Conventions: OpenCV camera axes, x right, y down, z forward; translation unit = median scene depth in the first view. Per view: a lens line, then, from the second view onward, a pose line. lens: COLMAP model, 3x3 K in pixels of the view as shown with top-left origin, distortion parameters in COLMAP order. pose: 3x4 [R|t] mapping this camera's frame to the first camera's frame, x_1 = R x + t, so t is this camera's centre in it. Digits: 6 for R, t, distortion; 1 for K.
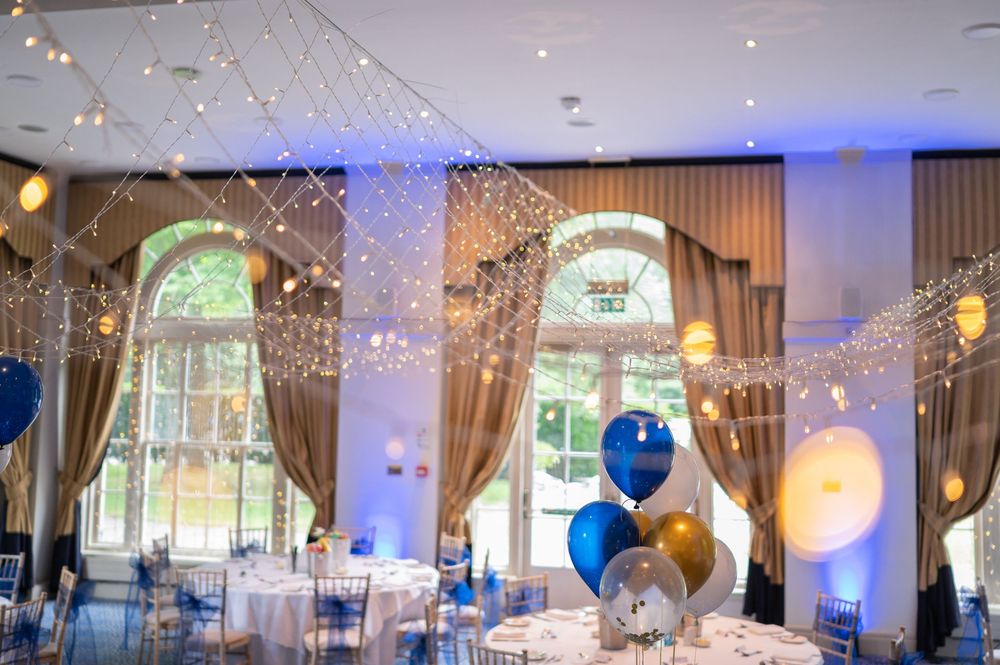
lens RADIAL K [[1025.0, 0, 498.7], [0, 1025.0, 303.9], [0, 0, 1]] dist [0.001618, 0.015969]
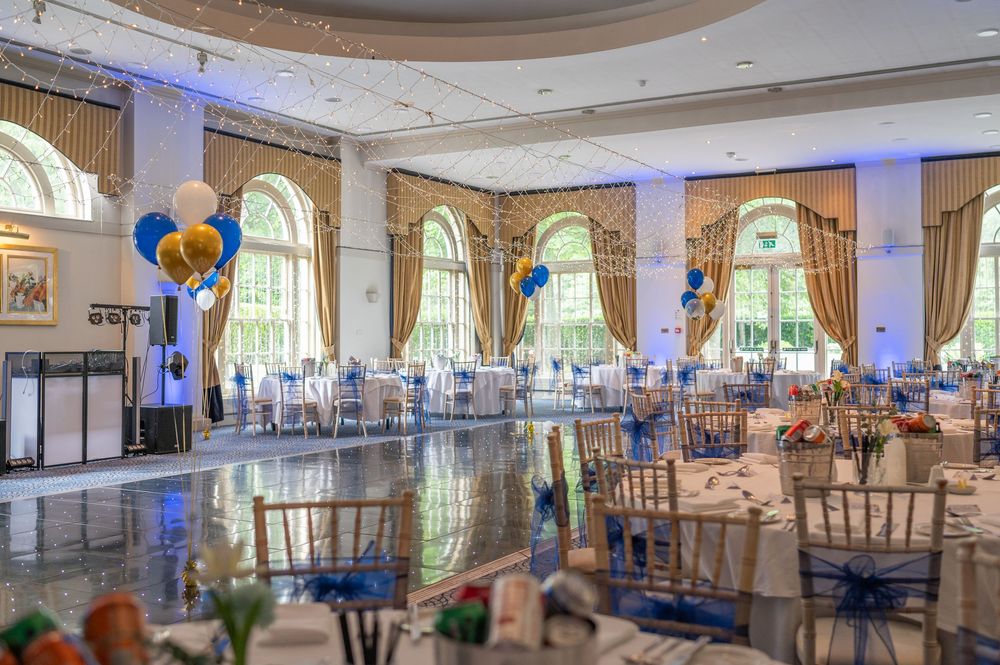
lens RADIAL K [[1025.0, 0, 498.7], [0, 1025.0, 303.9], [0, 0, 1]] dist [0.001618, 0.015969]
pose [[0.952812, -0.031624, -0.301909, 0.206511], [0.045233, 0.998246, 0.038190, 0.017144], [0.300172, -0.050044, 0.952571, -1.065382]]
